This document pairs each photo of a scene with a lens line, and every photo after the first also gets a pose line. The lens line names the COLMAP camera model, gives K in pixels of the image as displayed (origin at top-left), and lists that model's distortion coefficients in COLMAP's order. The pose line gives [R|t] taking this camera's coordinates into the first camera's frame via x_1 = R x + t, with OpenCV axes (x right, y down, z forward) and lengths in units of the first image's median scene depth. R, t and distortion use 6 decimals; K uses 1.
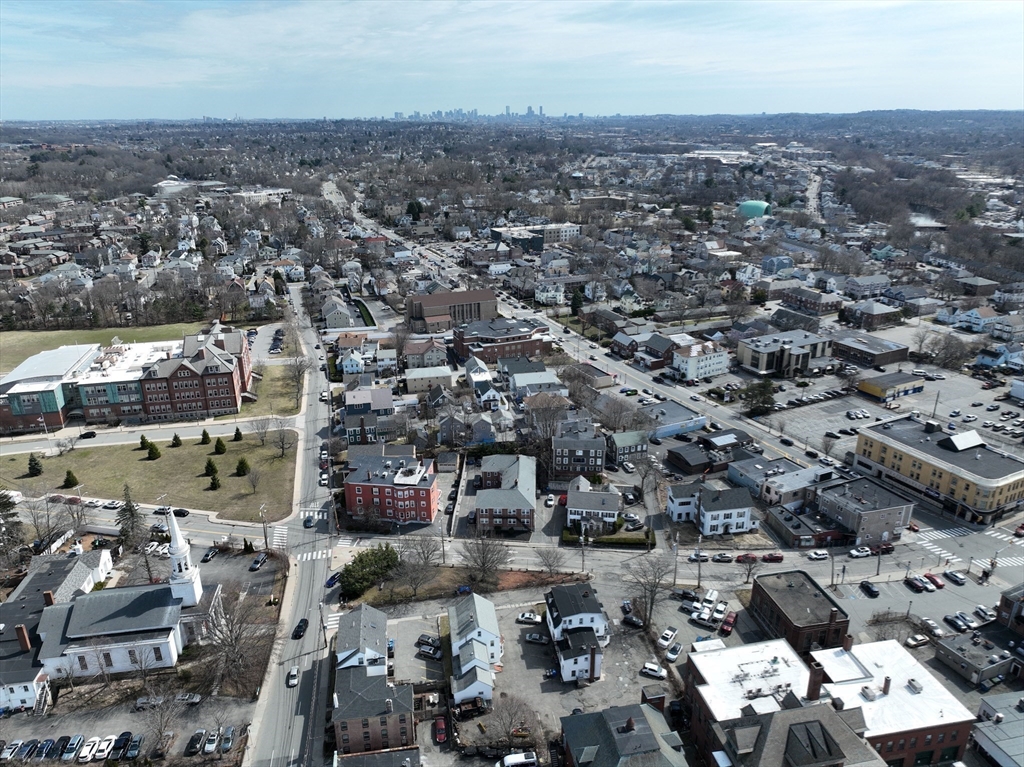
lens RADIAL K [[722.4, 0, 511.8], [0, 722.4, 386.1], [0, 0, 1]] dist [0.000090, 0.016753]
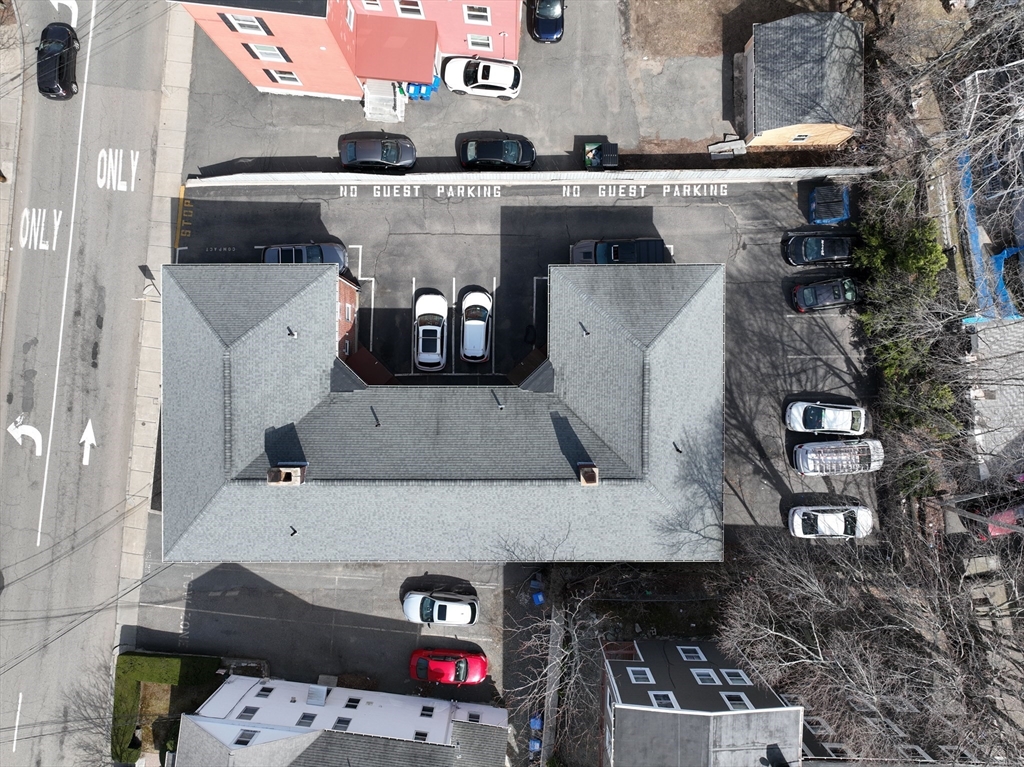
lens RADIAL K [[722.4, 0, 511.8], [0, 722.4, 386.1], [0, 0, 1]] dist [0.000090, 0.016753]
pose [[0.038399, 0.999075, 0.019379, -0.013519], [-0.354041, -0.004532, 0.935219, -0.043358], [0.934441, -0.042773, 0.353540, 0.779431]]
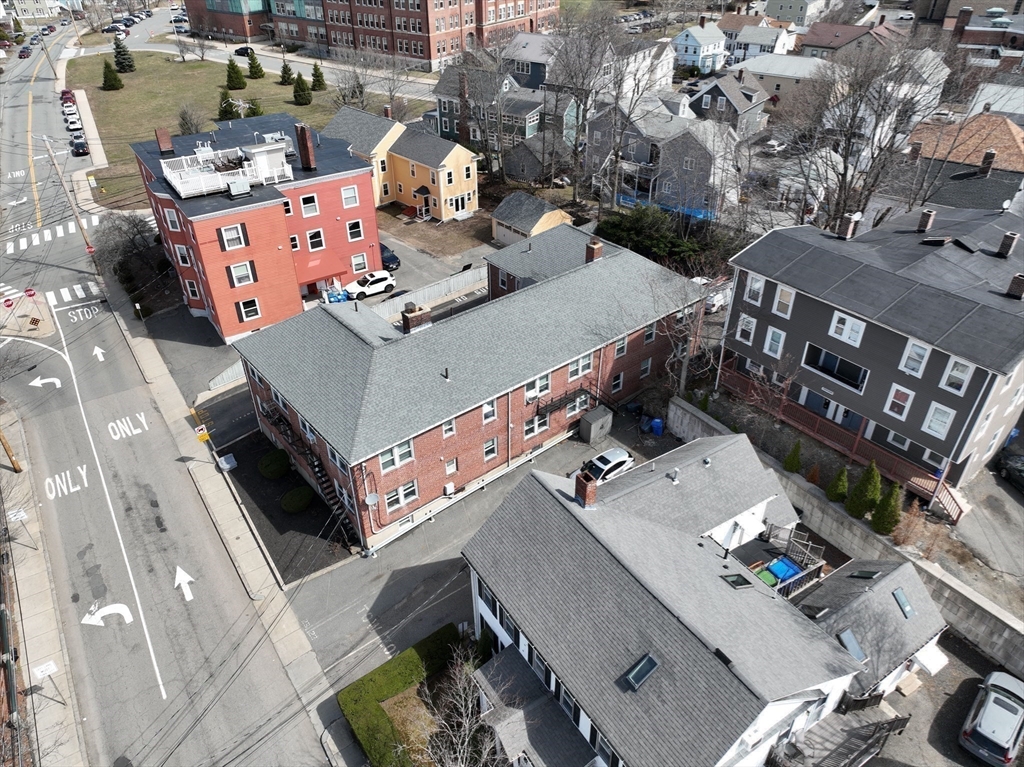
lens RADIAL K [[722.4, 0, 511.8], [0, 722.4, 386.1], [0, 0, 1]] dist [0.000090, 0.016753]
pose [[0.665297, 0.424661, -0.614038, 0.131651], [-0.262142, 0.902977, 0.340463, 0.054725], [0.699043, -0.065544, 0.712069, 0.680630]]
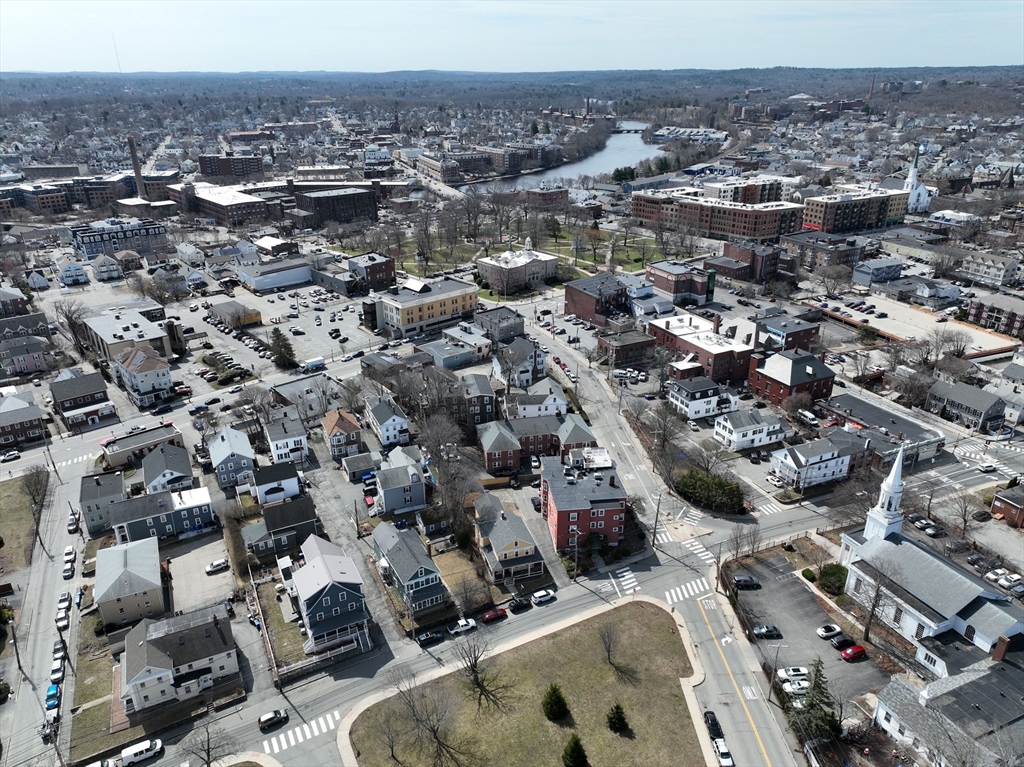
lens RADIAL K [[722.4, 0, 511.8], [0, 722.4, 386.1], [0, 0, 1]] dist [0.000090, 0.016753]
pose [[-0.254567, -0.380429, 0.889083, -0.680692], [0.349778, 0.820906, 0.451407, -0.298999], [-0.901582, 0.425896, -0.075910, 0.881601]]
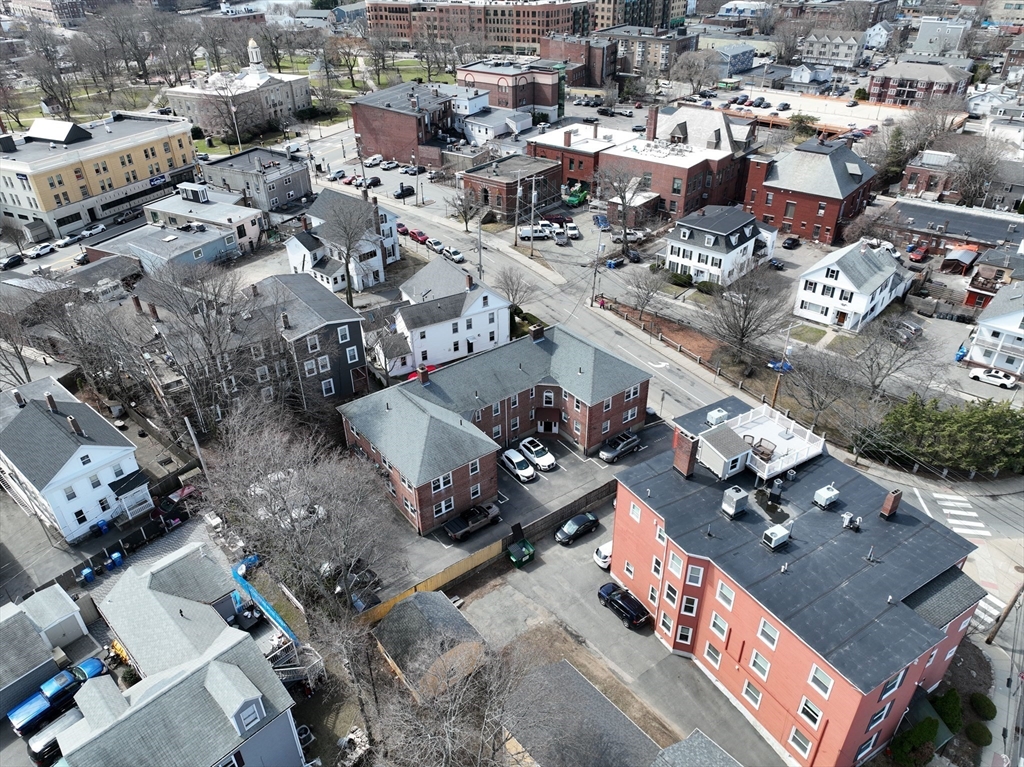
lens RADIAL K [[722.4, 0, 511.8], [0, 722.4, 386.1], [0, 0, 1]] dist [0.000090, 0.016753]
pose [[-0.634714, -0.400459, 0.660887, -0.210444], [0.291776, 0.667738, 0.684831, -0.102549], [-0.715545, 0.627502, -0.306978, 0.909494]]
